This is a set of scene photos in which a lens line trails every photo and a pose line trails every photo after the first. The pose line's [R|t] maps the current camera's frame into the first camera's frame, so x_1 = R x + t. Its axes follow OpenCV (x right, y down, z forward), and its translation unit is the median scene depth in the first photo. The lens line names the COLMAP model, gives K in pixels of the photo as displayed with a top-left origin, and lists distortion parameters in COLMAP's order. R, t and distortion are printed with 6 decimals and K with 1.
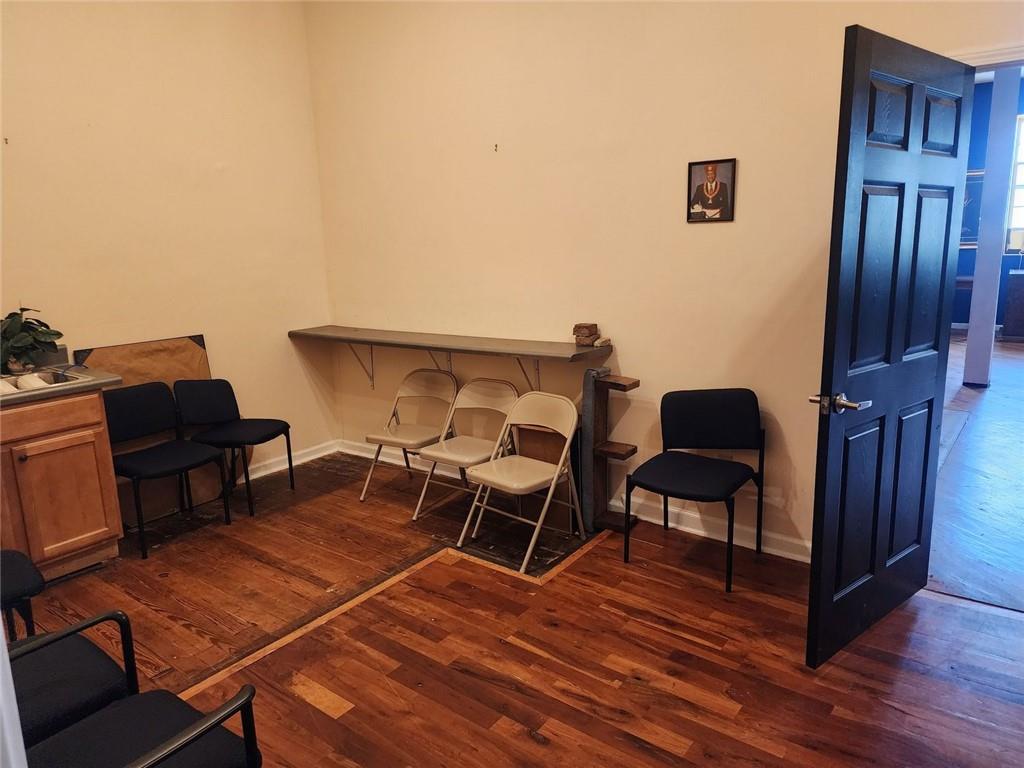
lens RADIAL K [[681.9, 0, 515.5], [0, 681.9, 371.1], [0, 0, 1]] dist [0.098547, -0.099315]
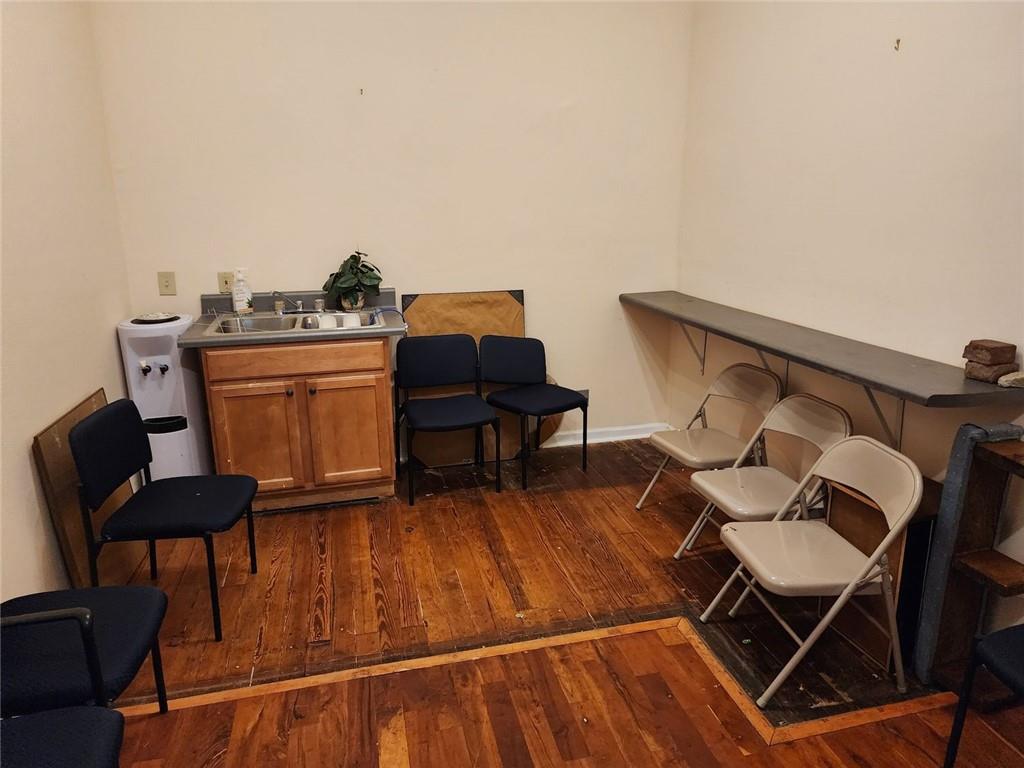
lens RADIAL K [[681.9, 0, 515.5], [0, 681.9, 371.1], [0, 0, 1]] dist [0.098547, -0.099315]
pose [[0.770865, 0.179406, -0.611213, 0.164426], [-0.131185, 0.983663, 0.123278, -0.068483], [0.623344, -0.014849, 0.781807, 0.301376]]
